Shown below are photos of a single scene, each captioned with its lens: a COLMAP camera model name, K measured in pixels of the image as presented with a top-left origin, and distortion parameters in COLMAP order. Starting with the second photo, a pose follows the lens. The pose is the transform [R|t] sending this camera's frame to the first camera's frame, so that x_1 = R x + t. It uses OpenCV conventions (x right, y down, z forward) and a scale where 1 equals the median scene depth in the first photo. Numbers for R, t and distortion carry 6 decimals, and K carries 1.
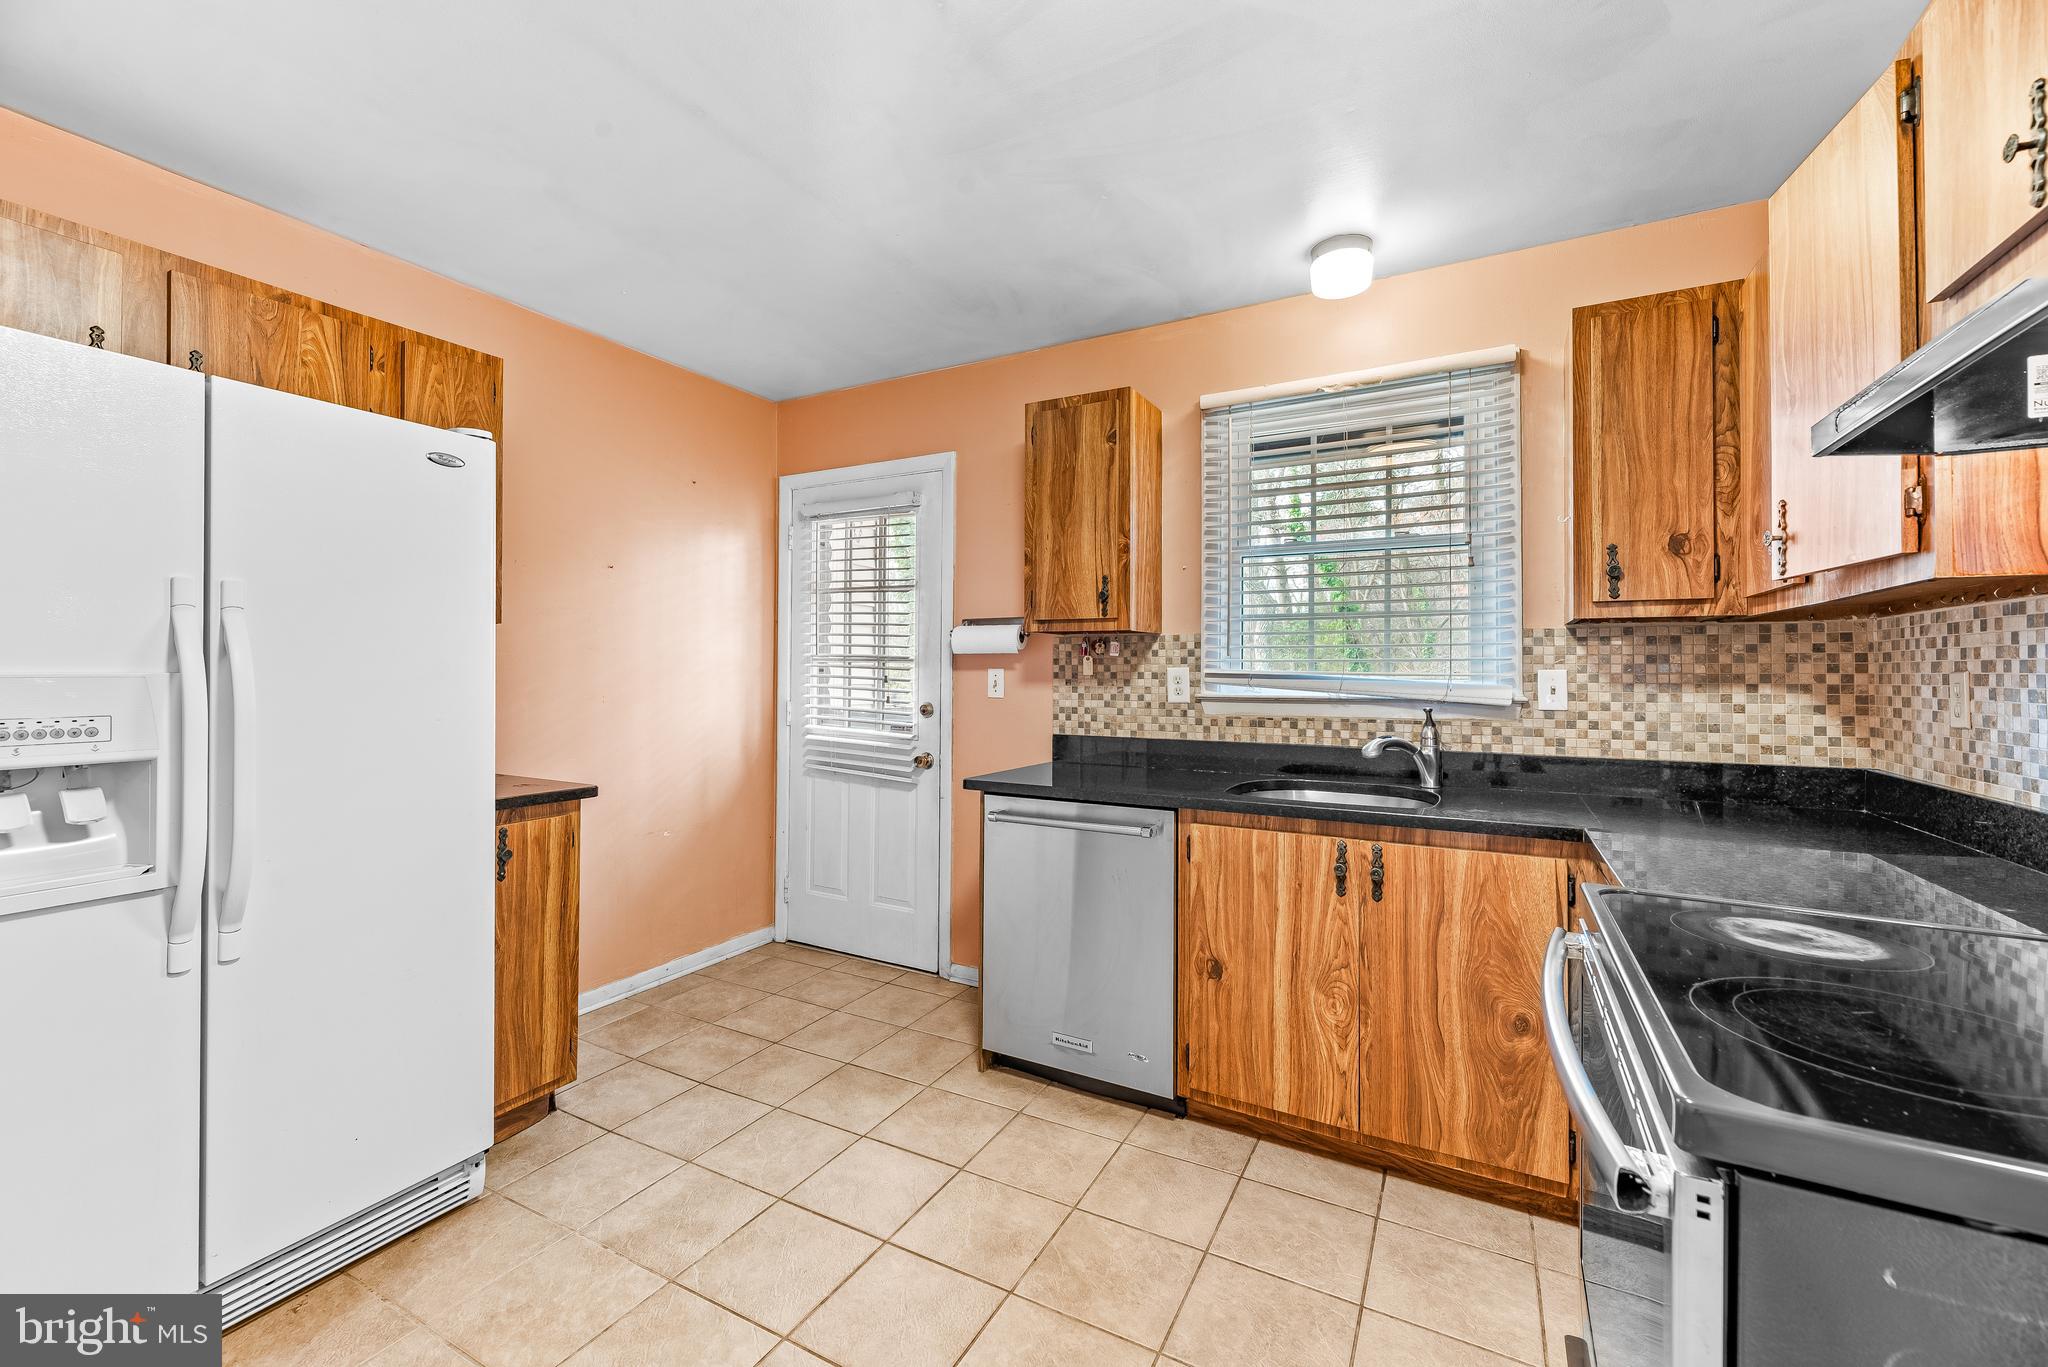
lens RADIAL K [[826.0, 0, 1002.4], [0, 826.0, 659.7], [0, 0, 1]] dist [-0.004399, 0.001742]
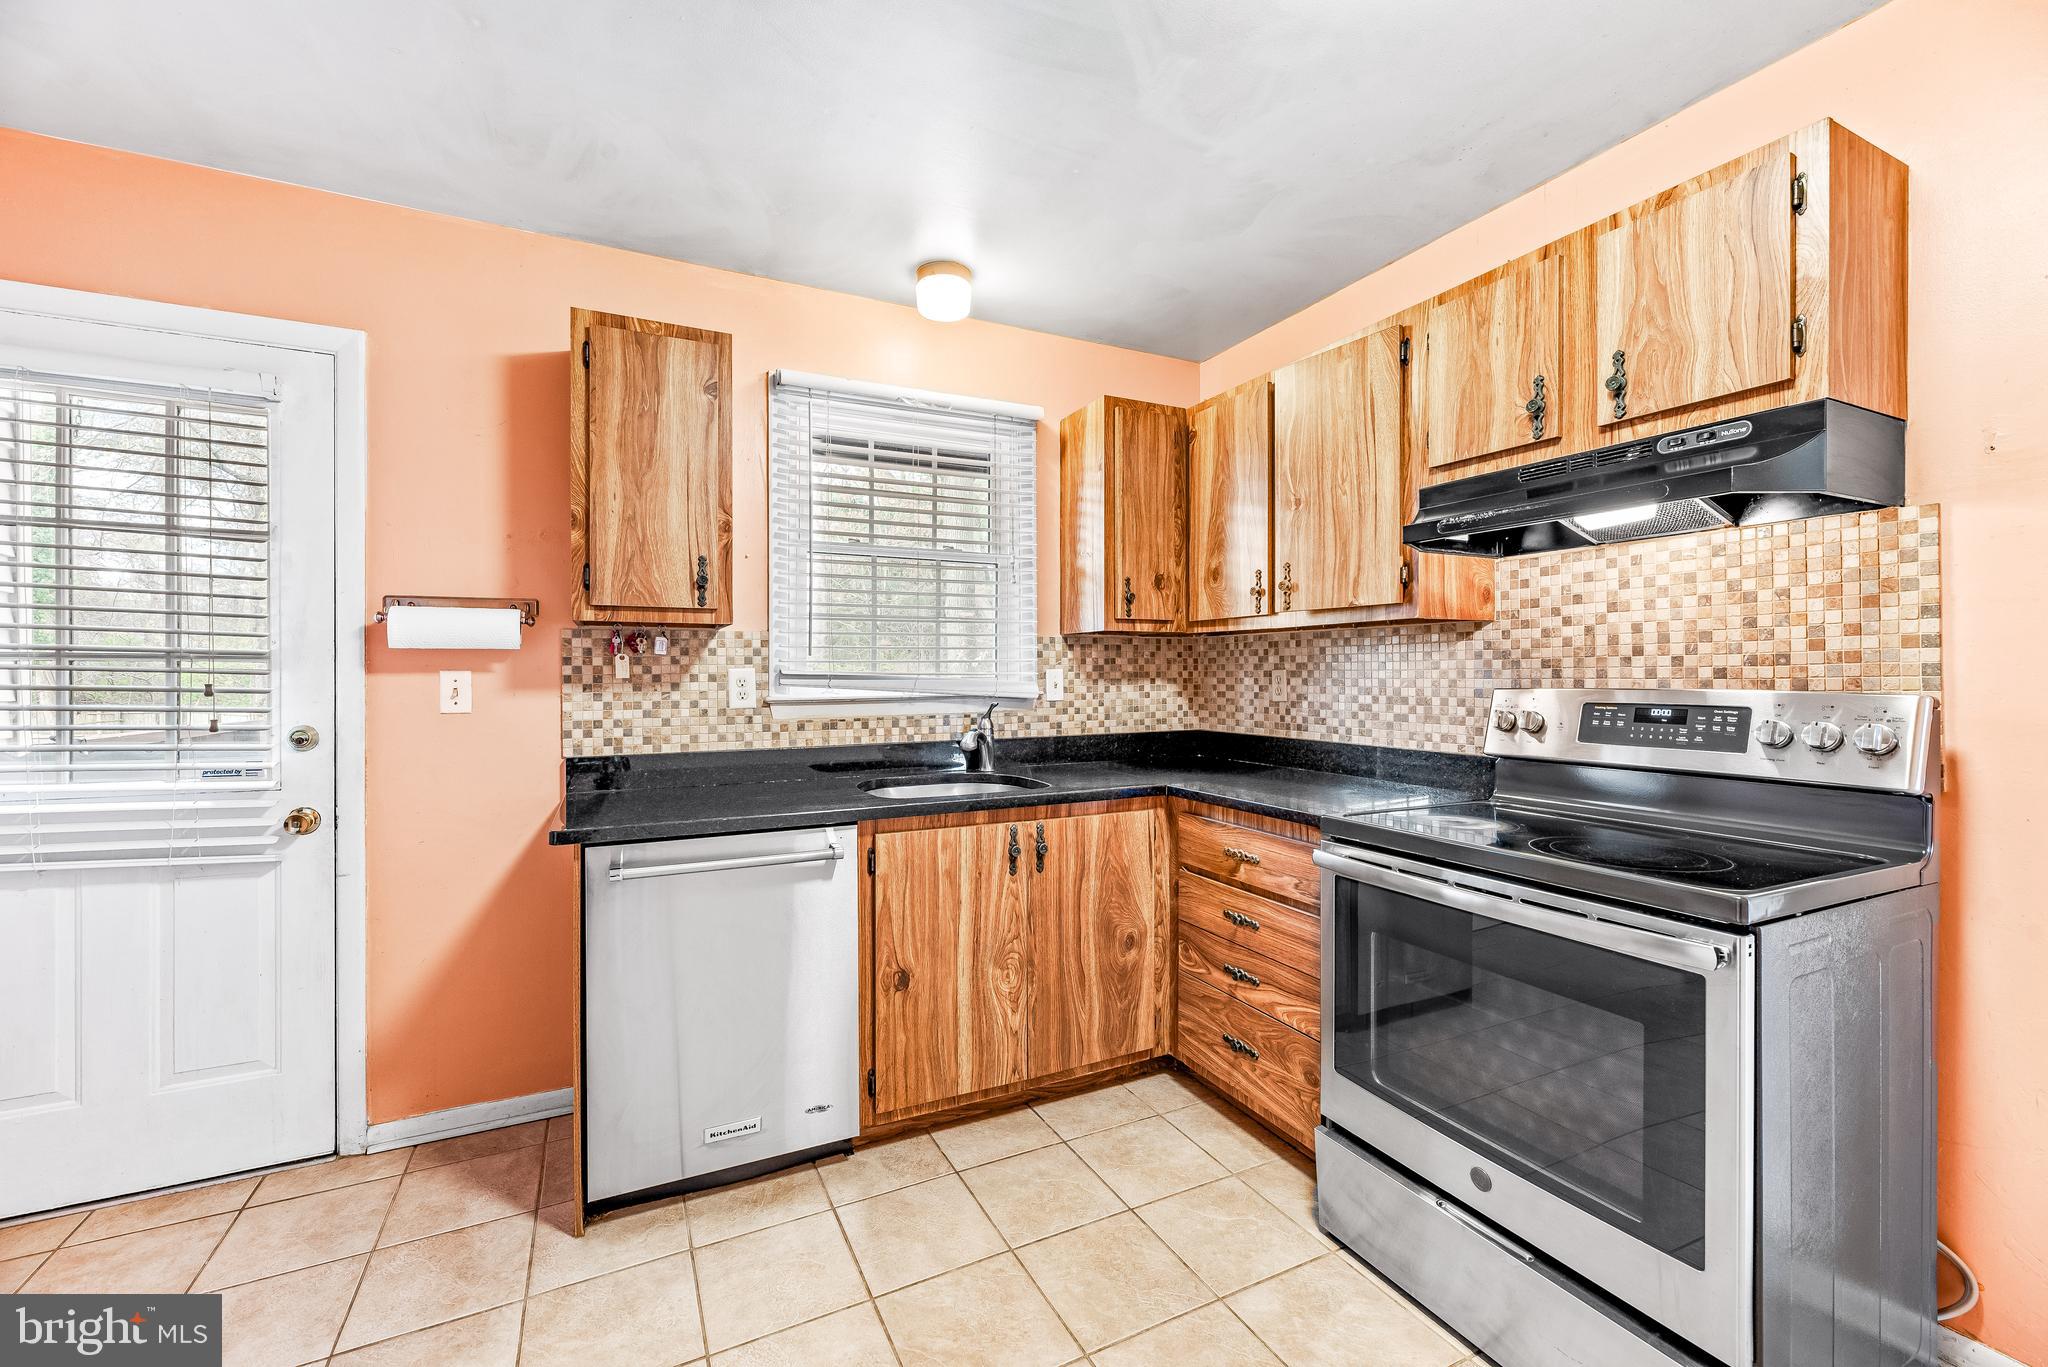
lens RADIAL K [[826.0, 0, 984.4], [0, 826.0, 675.0], [0, 0, 1]] dist [-0.004399, 0.001742]
pose [[0.578498, -0.009578, 0.815628, -0.448063], [-0.005601, 0.999861, 0.015714, 0.001740], [-0.815665, -0.013659, 0.578364, 0.347697]]
